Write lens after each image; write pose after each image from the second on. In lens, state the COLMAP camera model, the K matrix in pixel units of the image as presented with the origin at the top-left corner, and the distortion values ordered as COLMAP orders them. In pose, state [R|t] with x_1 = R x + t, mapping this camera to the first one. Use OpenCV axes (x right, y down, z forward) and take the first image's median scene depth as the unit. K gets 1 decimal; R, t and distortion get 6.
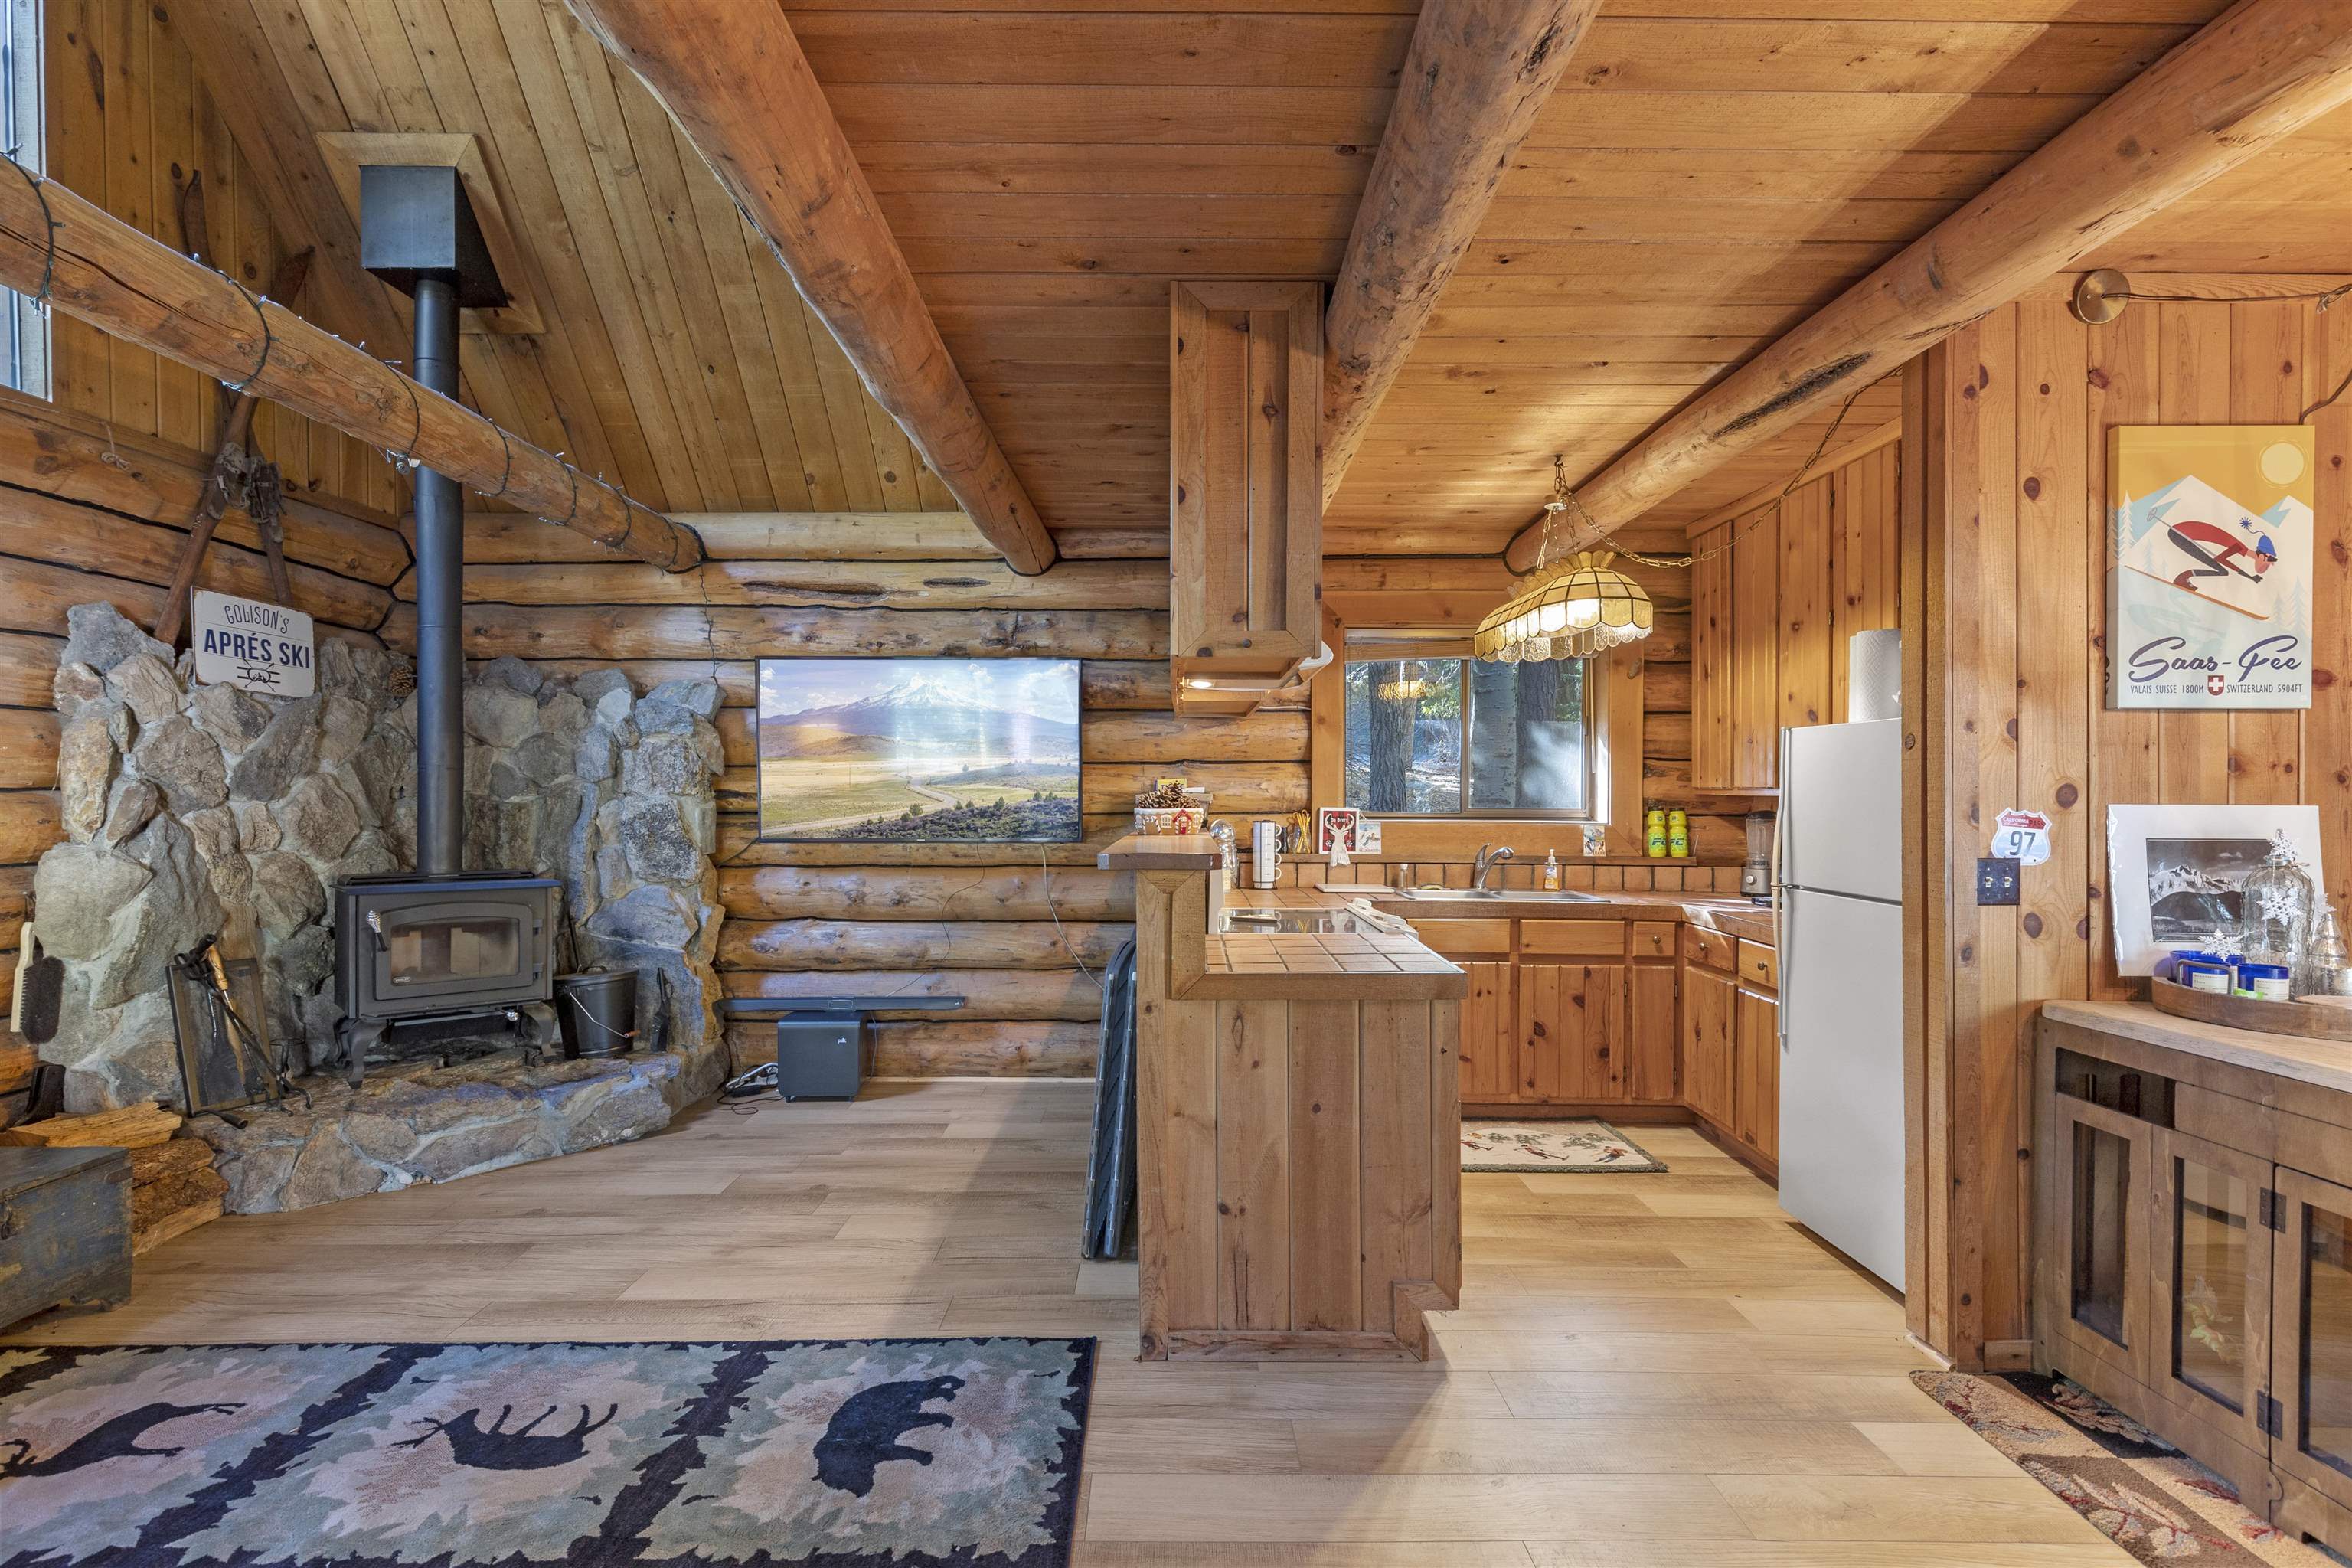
lens RADIAL K [[1092.5, 0, 1186.7], [0, 1092.5, 803.4], [0, 0, 1]] dist [-0.002955, 0.000959]
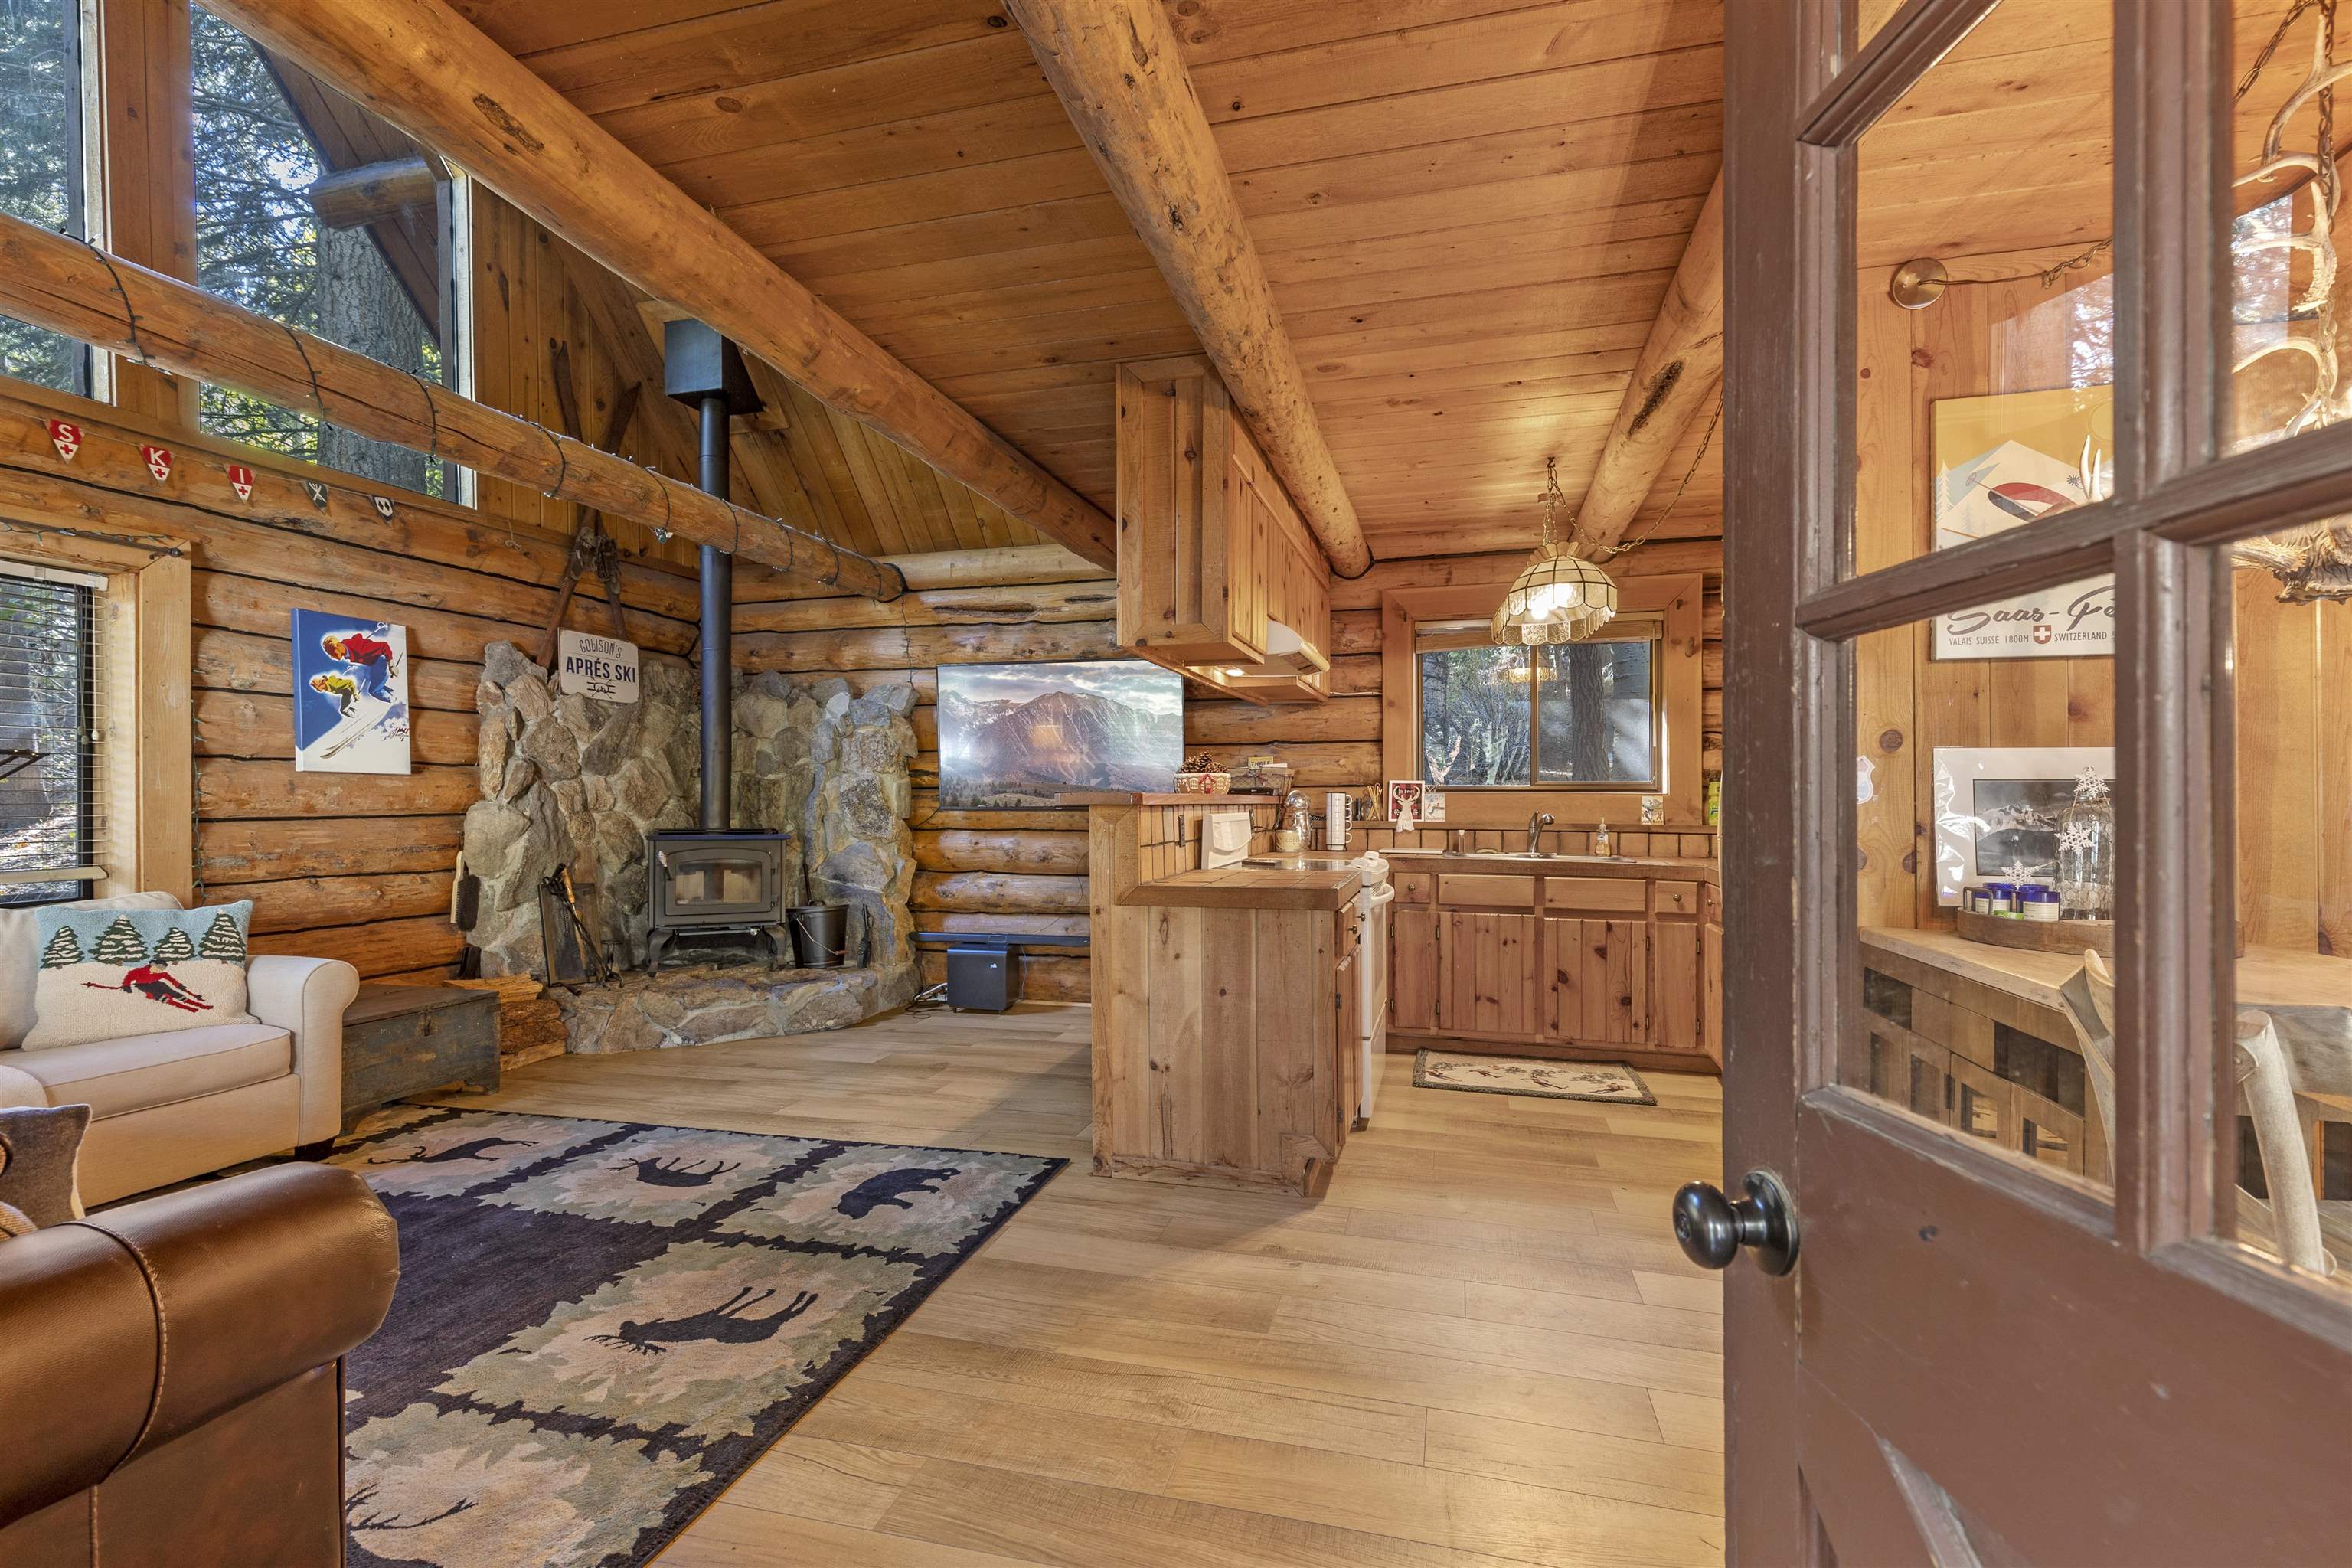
lens RADIAL K [[1042.8, 0, 1188.2], [0, 1042.8, 799.8], [0, 0, 1]] dist [0.005772, -0.001877]
pose [[0.966114, -0.001115, -0.258114, 0.387120], [-0.000156, 0.999988, -0.004906, 0.056417], [0.258116, 0.004780, 0.966102, -0.195667]]
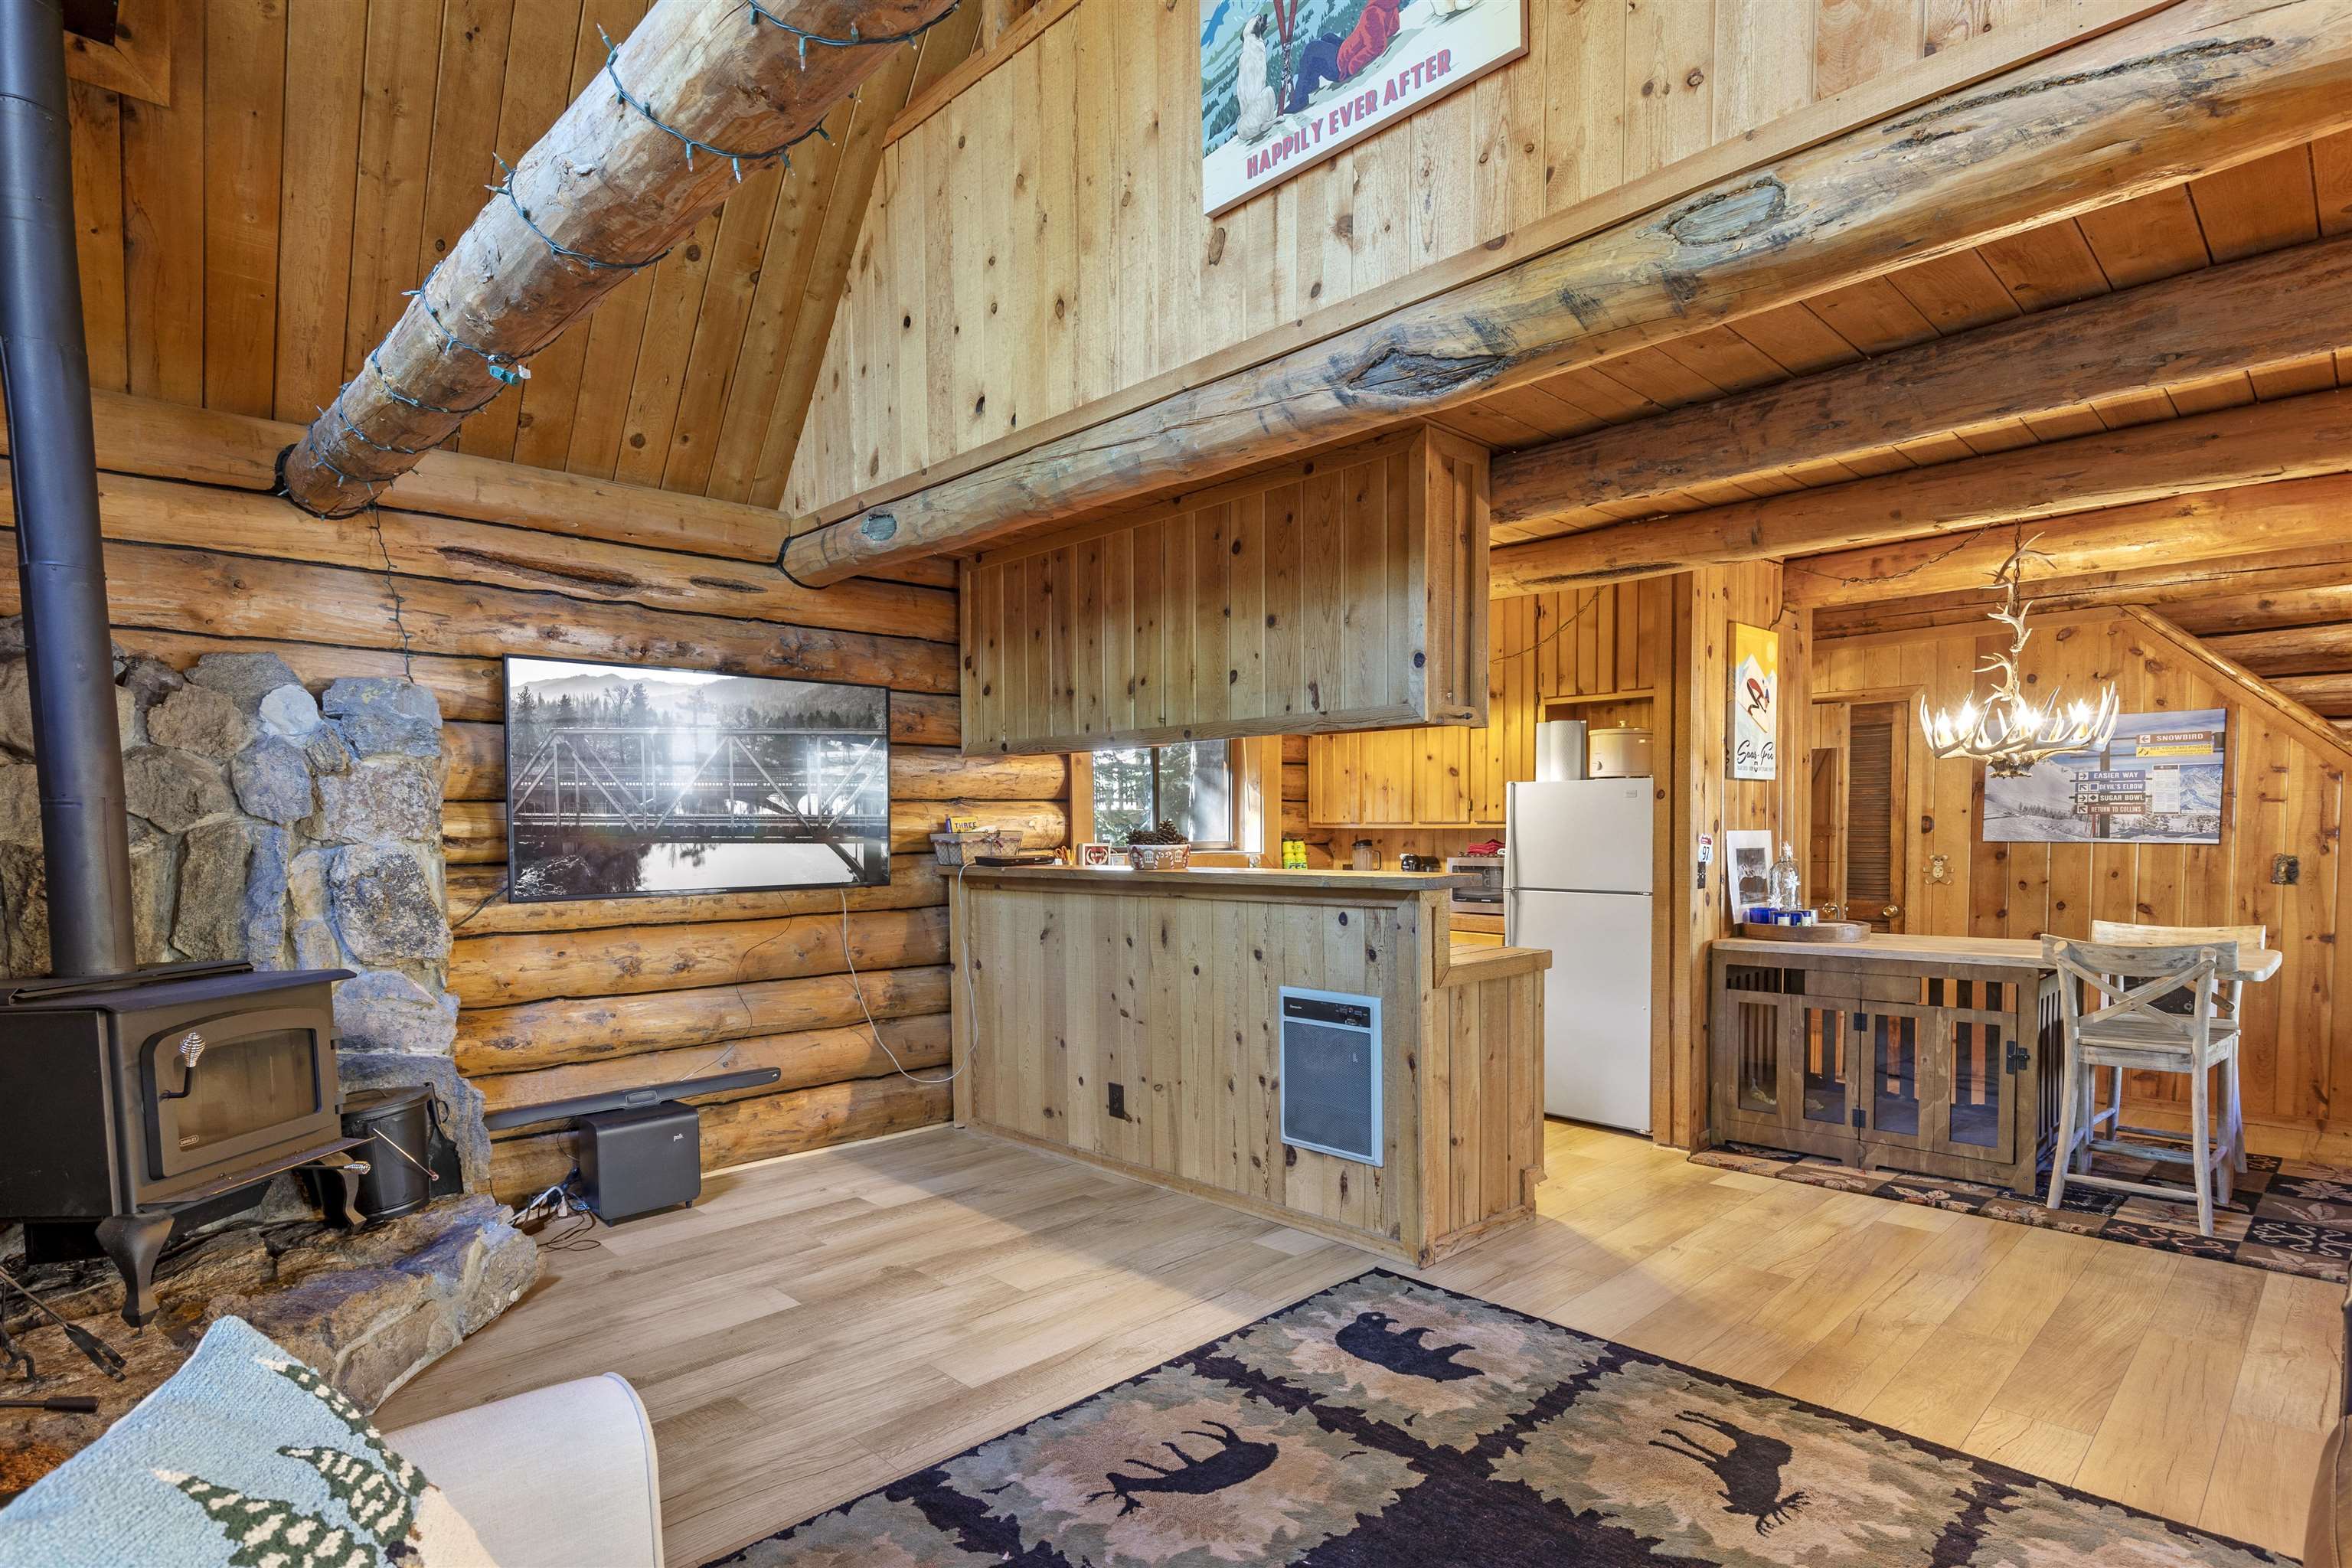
lens RADIAL K [[1165.5, 0, 1174.9], [0, 1165.5, 891.3], [0, 0, 1]] dist [-0.001446, -0.000115]
pose [[0.734963, -0.046087, 0.676540, -1.138664], [0.015444, 0.998567, 0.051246, -0.012518], [-0.677932, -0.027215, 0.734621, 0.188928]]
